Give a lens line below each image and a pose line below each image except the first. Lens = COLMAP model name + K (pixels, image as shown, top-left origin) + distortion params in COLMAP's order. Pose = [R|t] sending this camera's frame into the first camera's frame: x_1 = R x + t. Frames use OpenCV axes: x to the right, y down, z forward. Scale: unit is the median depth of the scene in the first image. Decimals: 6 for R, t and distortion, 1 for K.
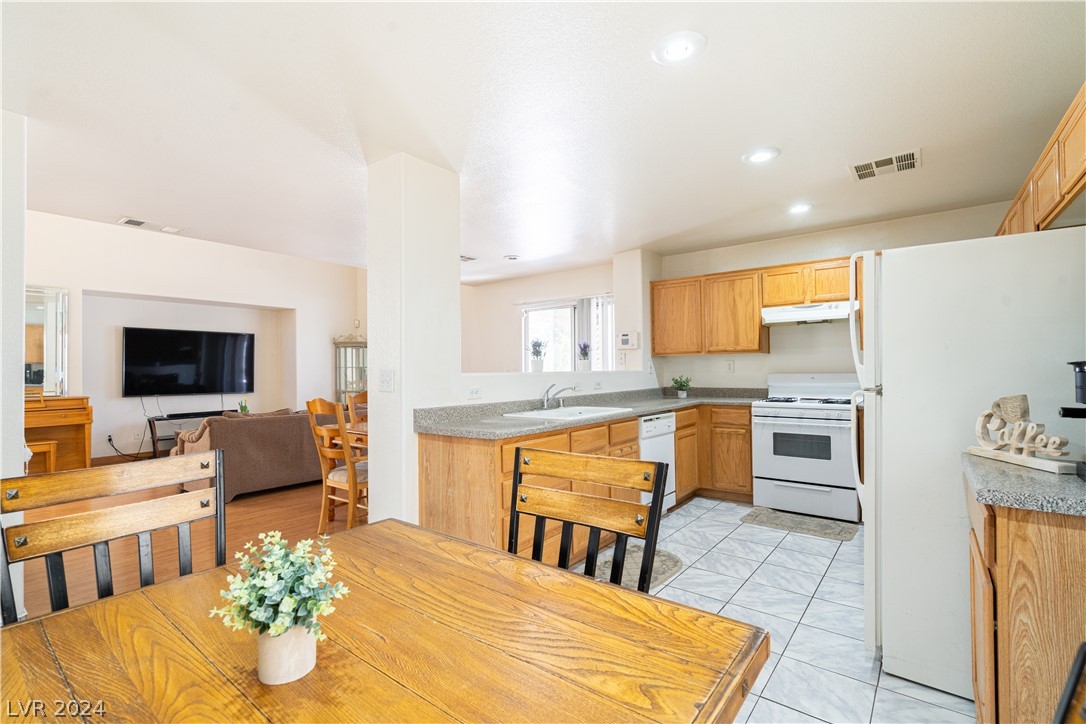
lens RADIAL K [[493.1, 0, 539.2], [0, 493.1, 362.9], [0, 0, 1]] dist [-0.003620, 0.000725]
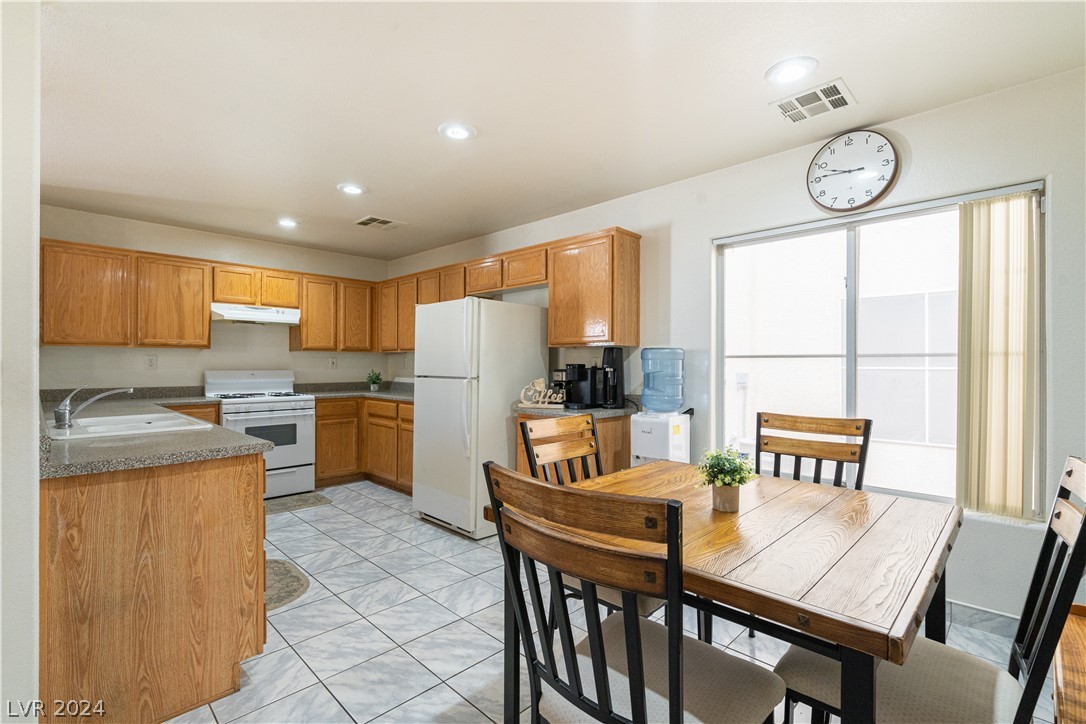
lens RADIAL K [[493.1, 0, 539.2], [0, 493.1, 362.9], [0, 0, 1]] dist [-0.003620, 0.000725]
pose [[0.105839, 0.015969, 0.994255, -0.461210], [-0.018747, 0.999725, -0.014061, 0.009072], [-0.994207, -0.017151, 0.106110, 0.272195]]
